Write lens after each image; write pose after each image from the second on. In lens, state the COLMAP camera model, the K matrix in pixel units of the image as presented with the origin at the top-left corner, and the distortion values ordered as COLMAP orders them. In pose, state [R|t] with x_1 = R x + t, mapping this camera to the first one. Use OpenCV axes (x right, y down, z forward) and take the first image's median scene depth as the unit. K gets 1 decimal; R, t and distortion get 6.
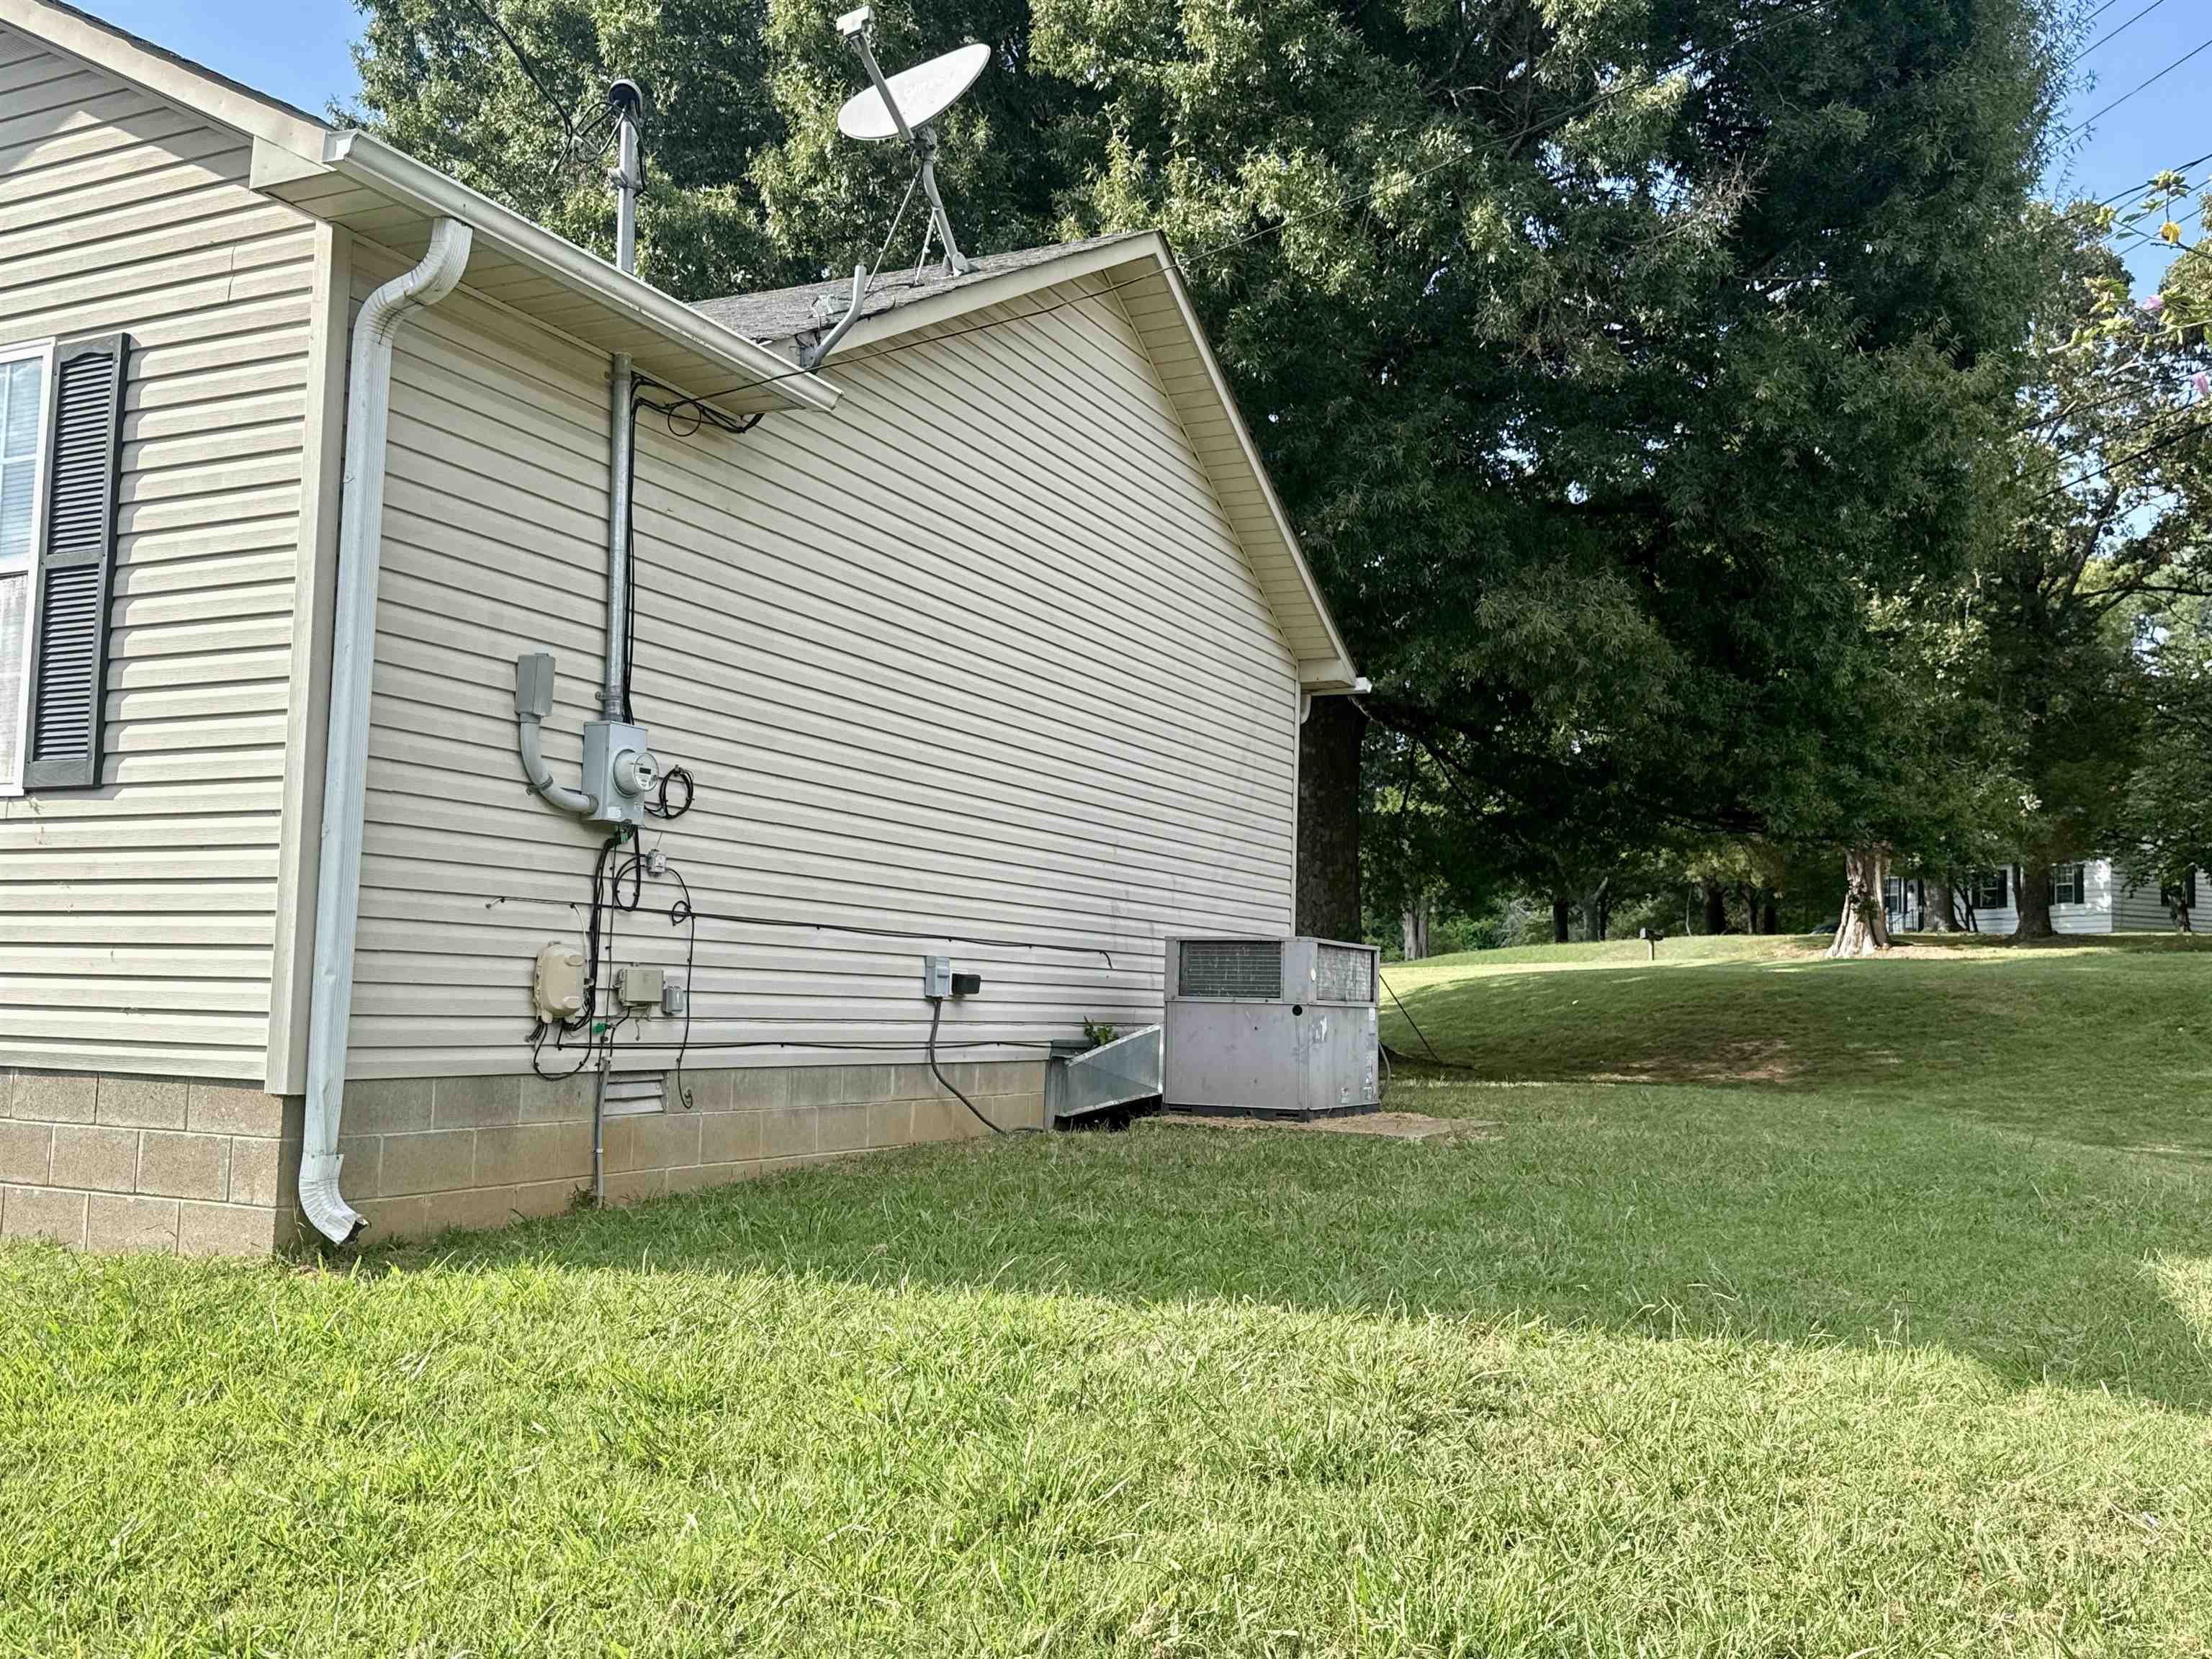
lens RADIAL K [[1880.1, 0, 1106.0], [0, 1880.1, 829.5], [0, 0, 1]] dist [0.127482, 0.001049]
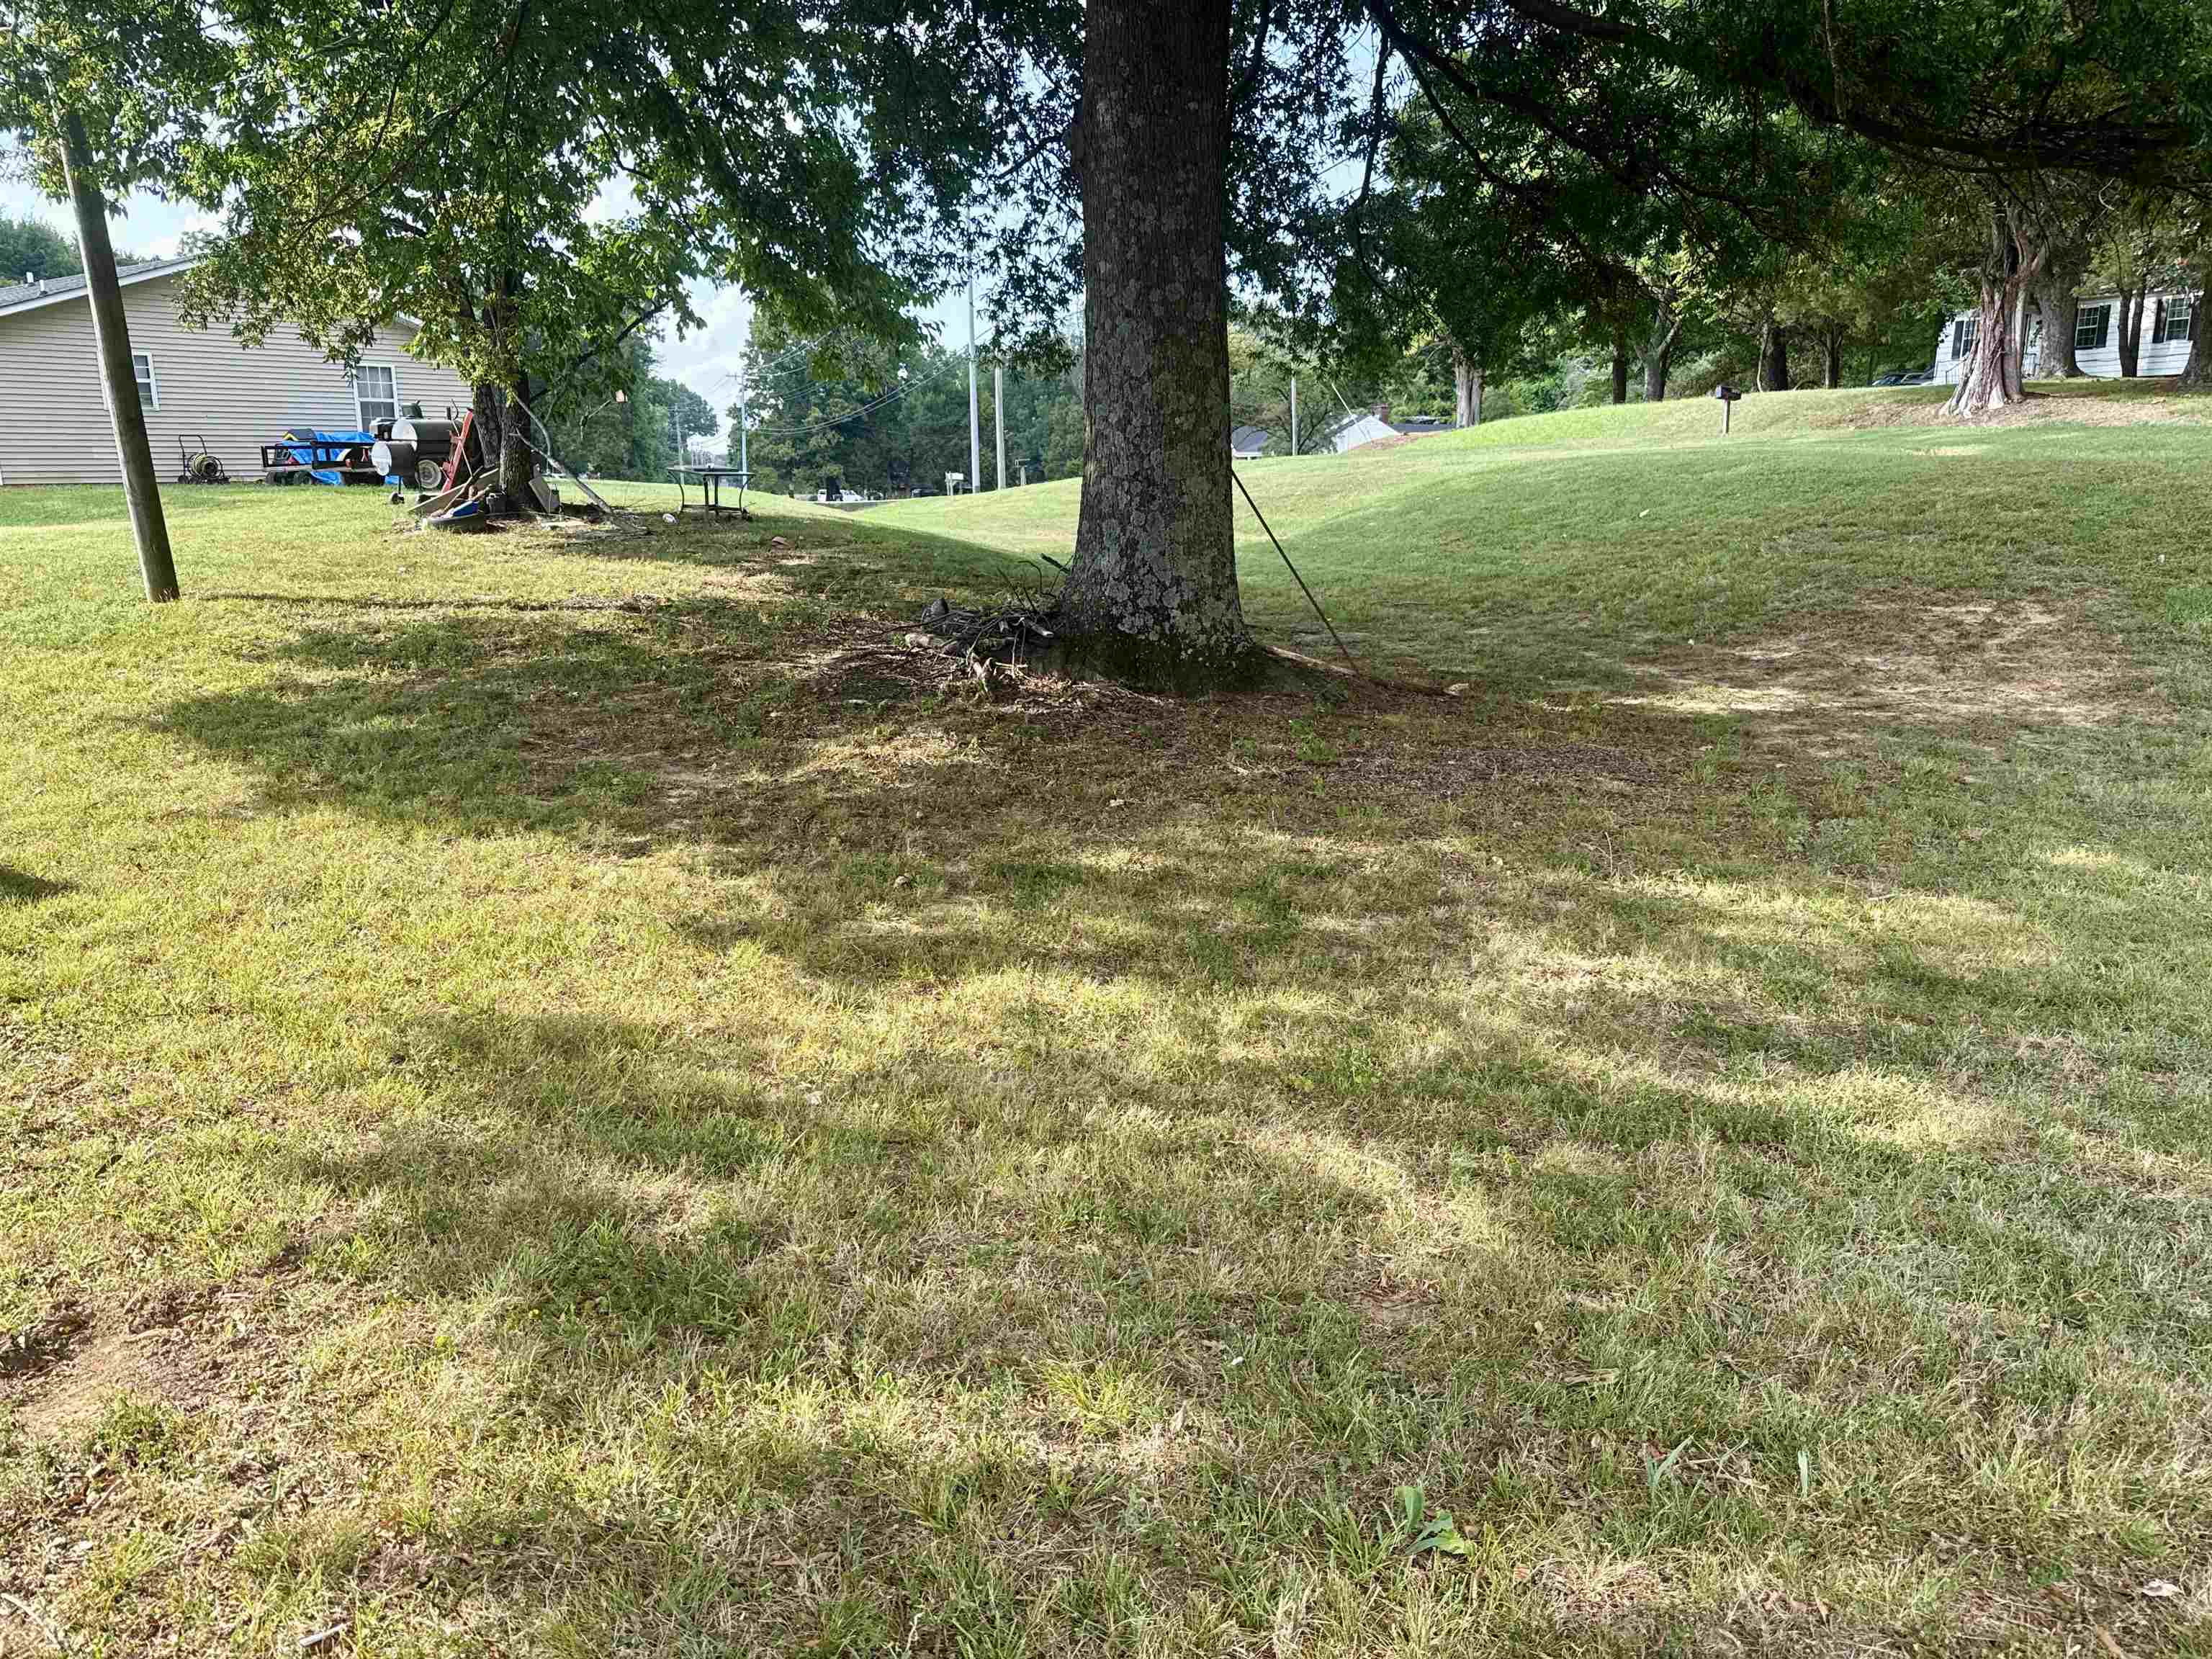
lens RADIAL K [[1507.2, 0, 1095.8], [0, 1507.2, 828.4], [0, 0, 1]] dist [-0.029884, 0.000454]
pose [[0.995614, -0.011417, -0.092858, 0.059366], [0.040954, 0.945567, 0.322841, 0.011087], [0.084118, -0.325228, 0.941887, 0.259500]]
